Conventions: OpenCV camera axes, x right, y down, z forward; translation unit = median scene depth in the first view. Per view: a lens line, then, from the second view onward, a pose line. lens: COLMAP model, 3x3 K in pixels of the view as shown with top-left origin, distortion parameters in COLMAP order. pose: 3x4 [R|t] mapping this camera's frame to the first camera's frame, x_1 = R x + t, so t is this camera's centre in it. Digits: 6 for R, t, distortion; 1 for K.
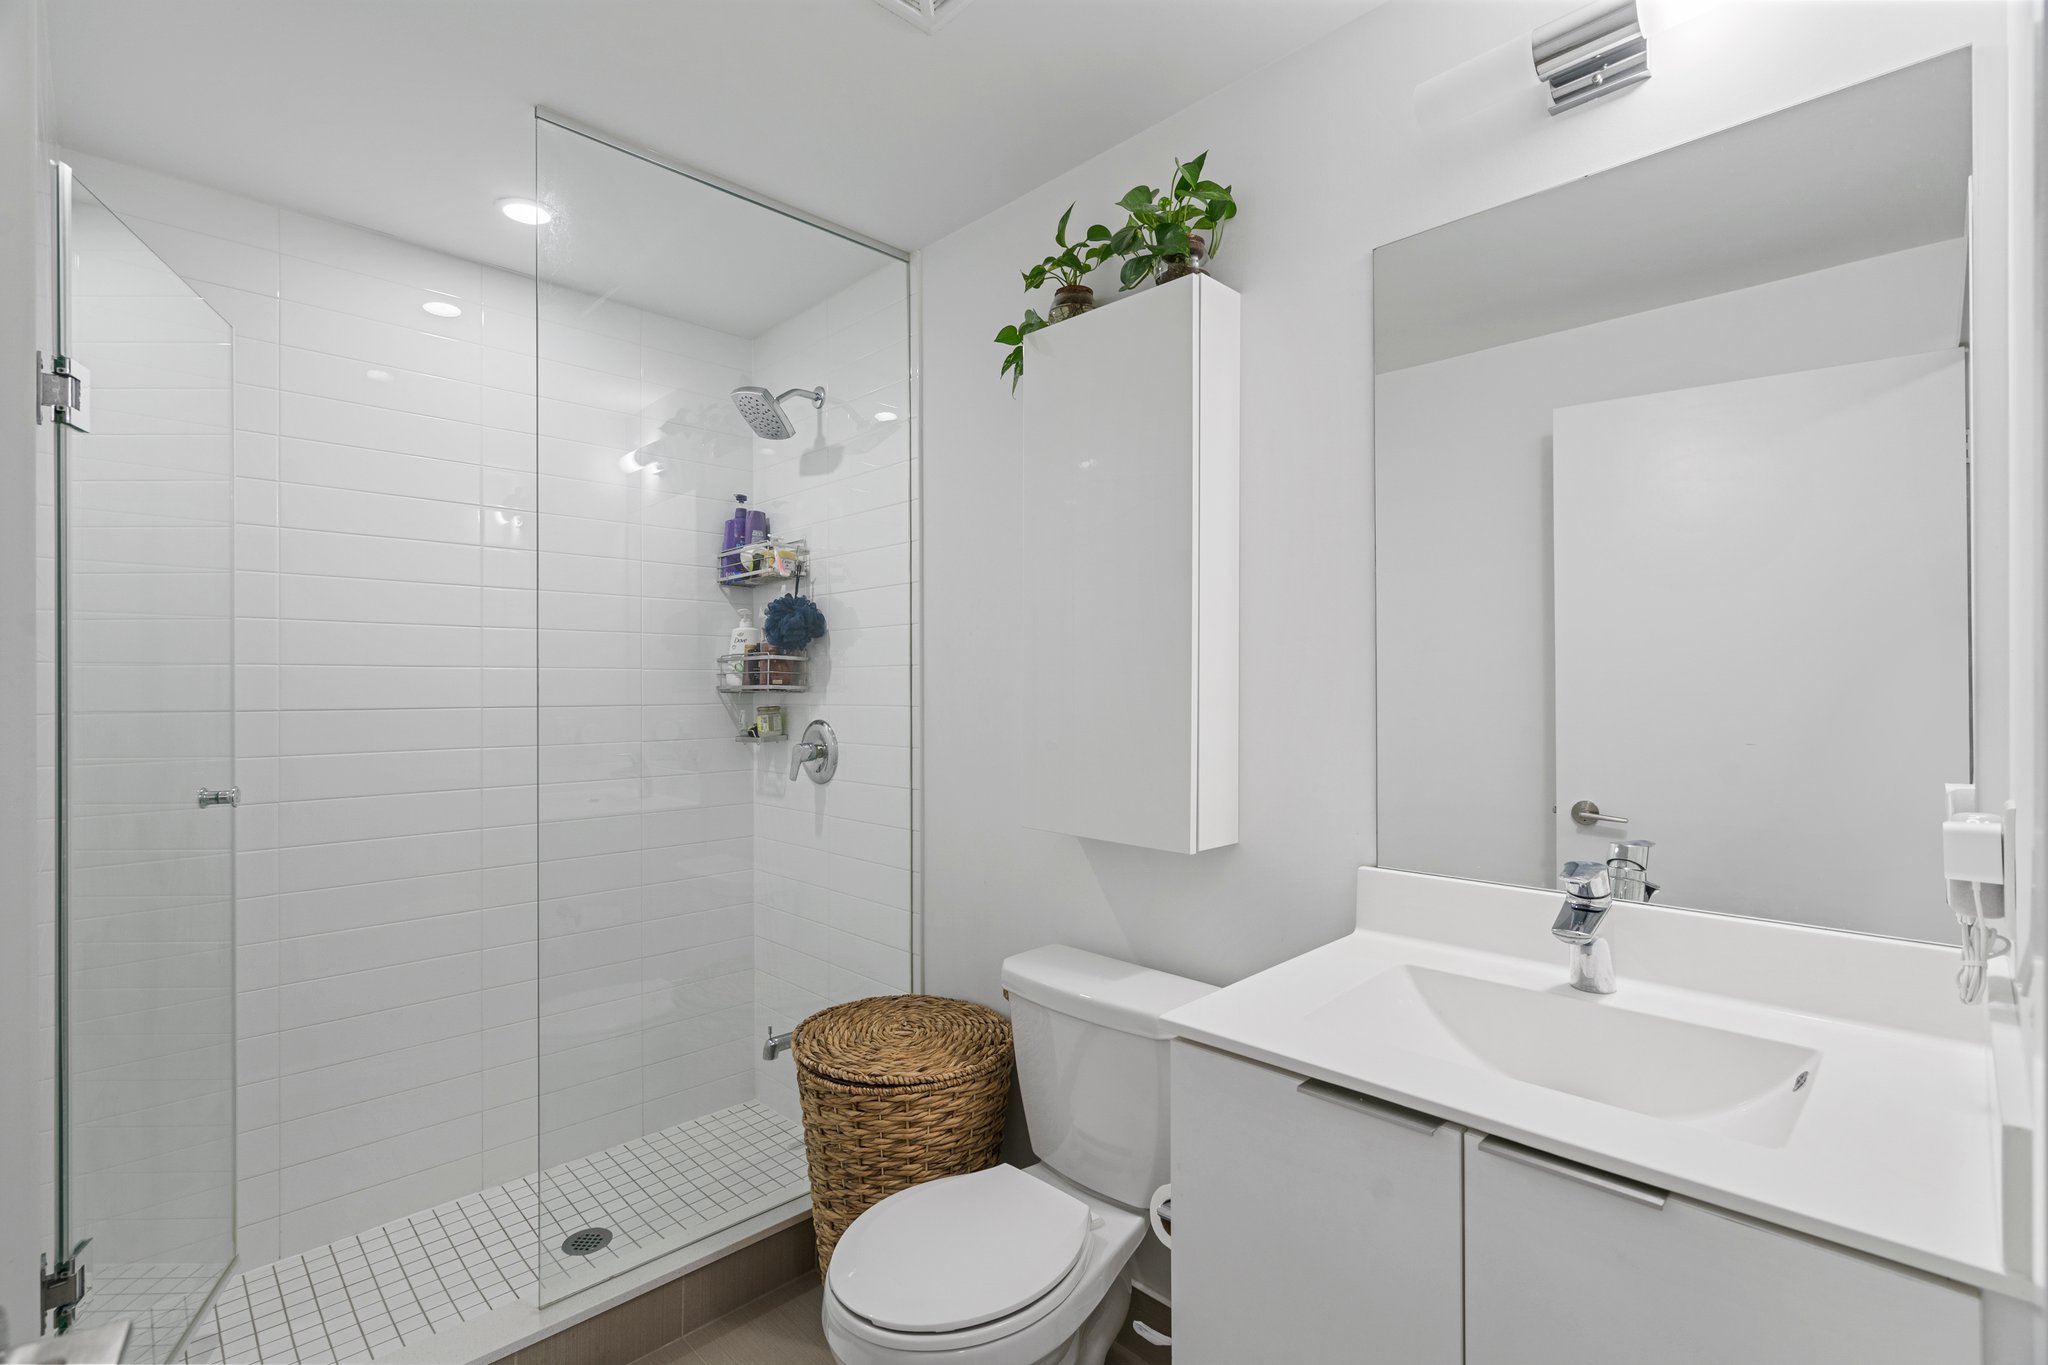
lens RADIAL K [[931.6, 0, 1022.2], [0, 931.6, 683.8], [0, 0, 1]] dist [-0.010023, 0.004059]
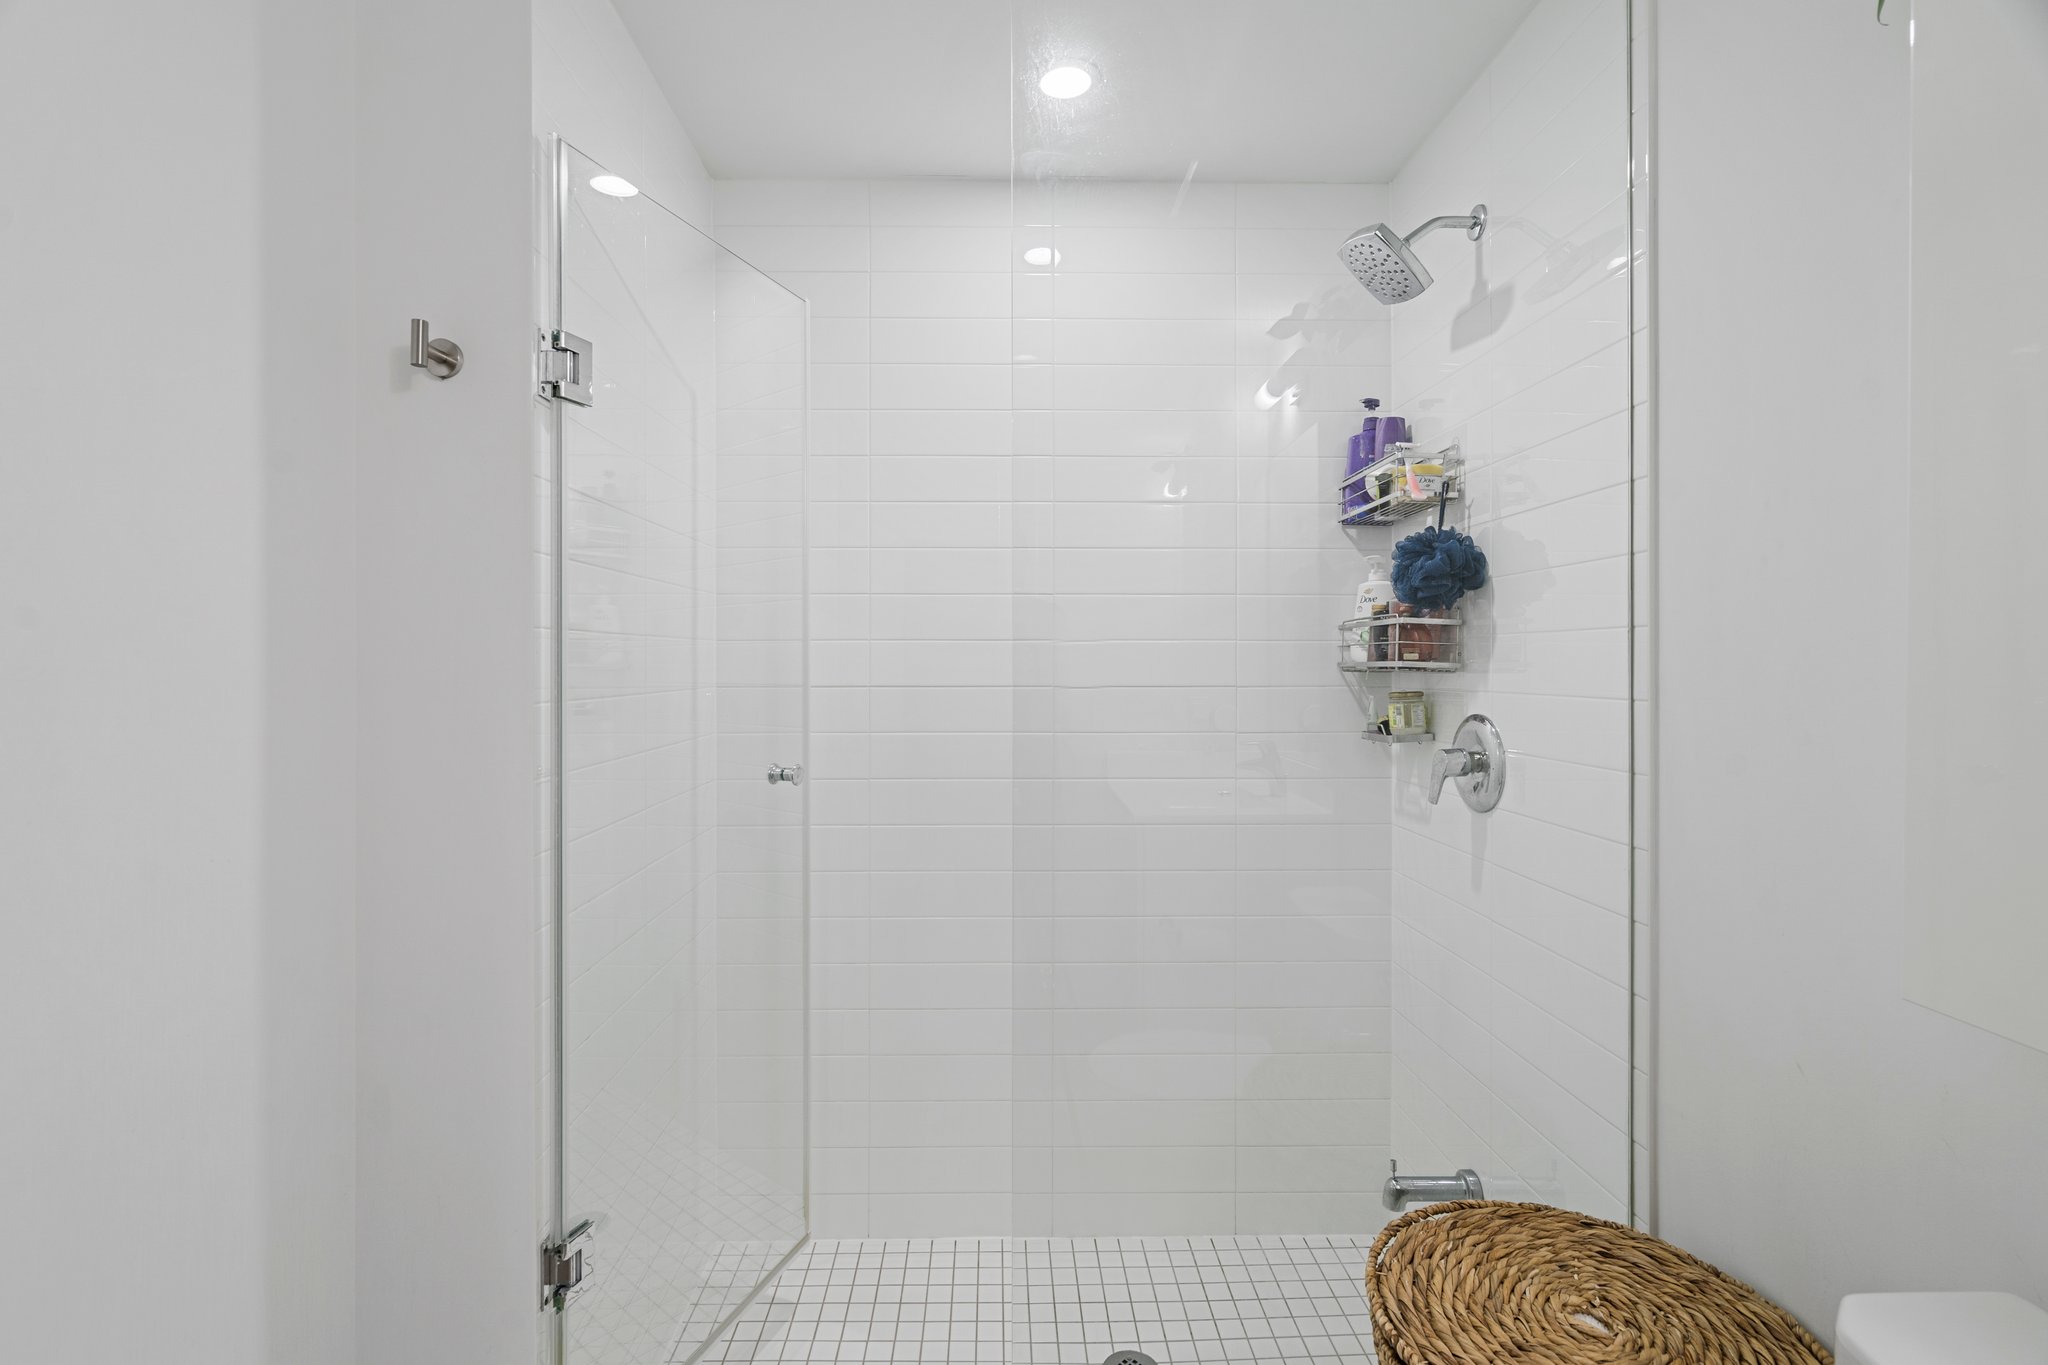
lens RADIAL K [[931.6, 0, 1010.3], [0, 931.6, 660.0], [0, 0, 1]] dist [-0.010023, 0.004059]
pose [[0.717695, 0.001191, -0.696357, 0.001345], [0.000885, 0.999996, 0.002622, -0.001458], [0.696357, -0.002498, 0.717691, 0.305783]]
